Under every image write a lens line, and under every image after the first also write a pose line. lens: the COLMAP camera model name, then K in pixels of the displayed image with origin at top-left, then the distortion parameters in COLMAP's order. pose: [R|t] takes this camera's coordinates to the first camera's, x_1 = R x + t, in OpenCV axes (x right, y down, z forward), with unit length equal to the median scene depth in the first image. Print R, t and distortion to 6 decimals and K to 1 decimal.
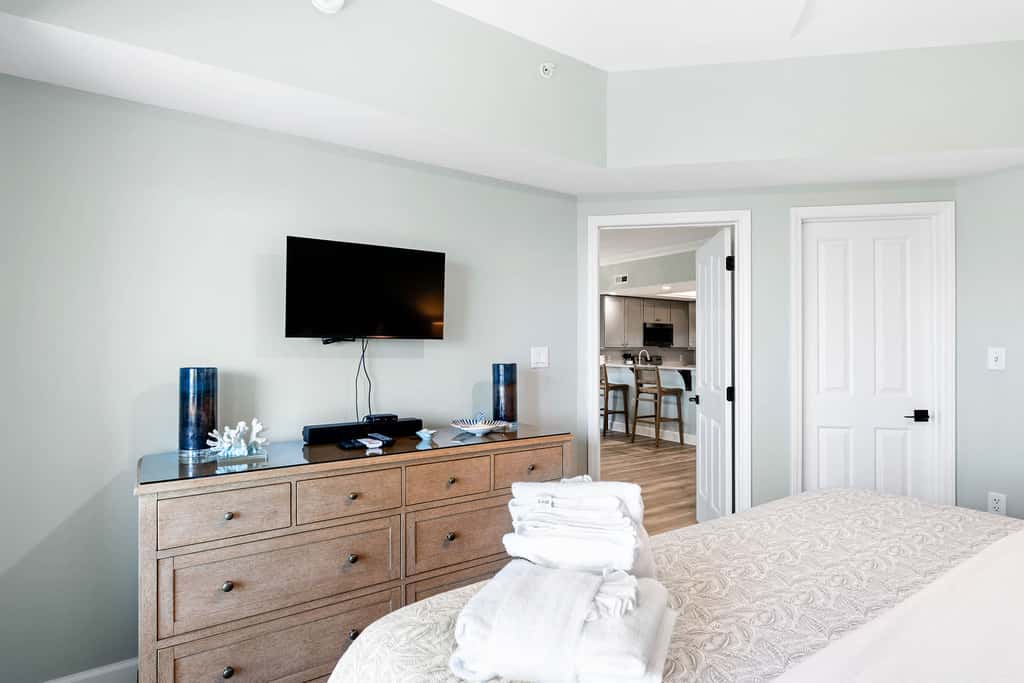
lens RADIAL K [[531.1, 0, 542.0], [0, 531.1, 336.9], [0, 0, 1]] dist [-0.011559, -0.001116]
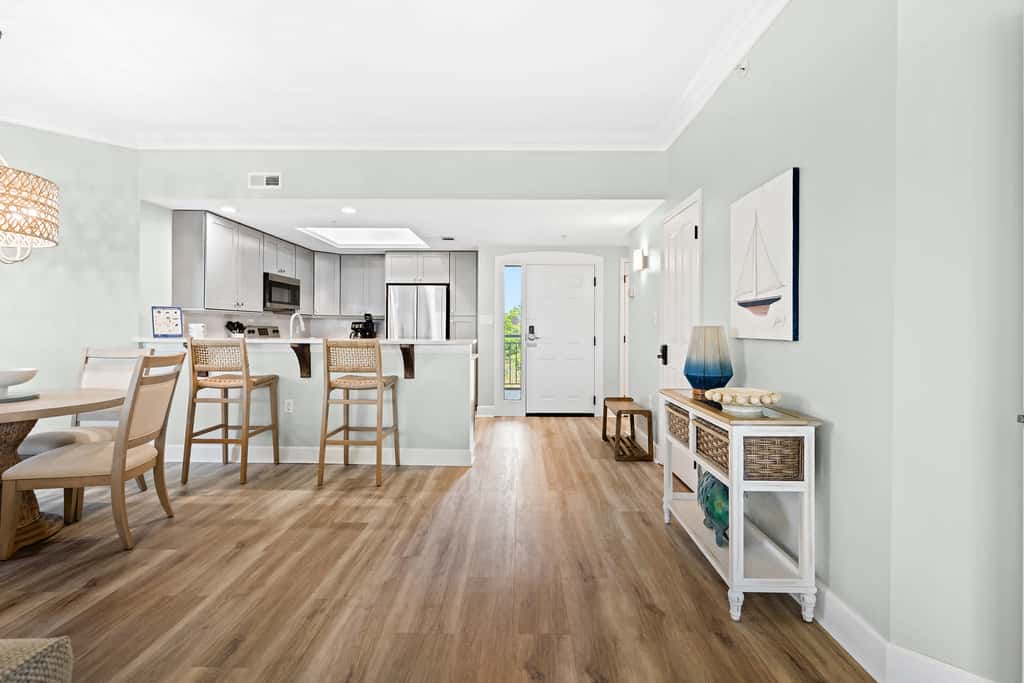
lens RADIAL K [[470.8, 0, 505.1], [0, 470.8, 327.4], [0, 0, 1]] dist [-0.008166, 0.000640]
pose [[0.620370, 0.000748, 0.784309, -0.131175], [-0.019527, 0.999704, 0.014492, 0.050960], [-0.784067, -0.024305, 0.620201, 0.911779]]
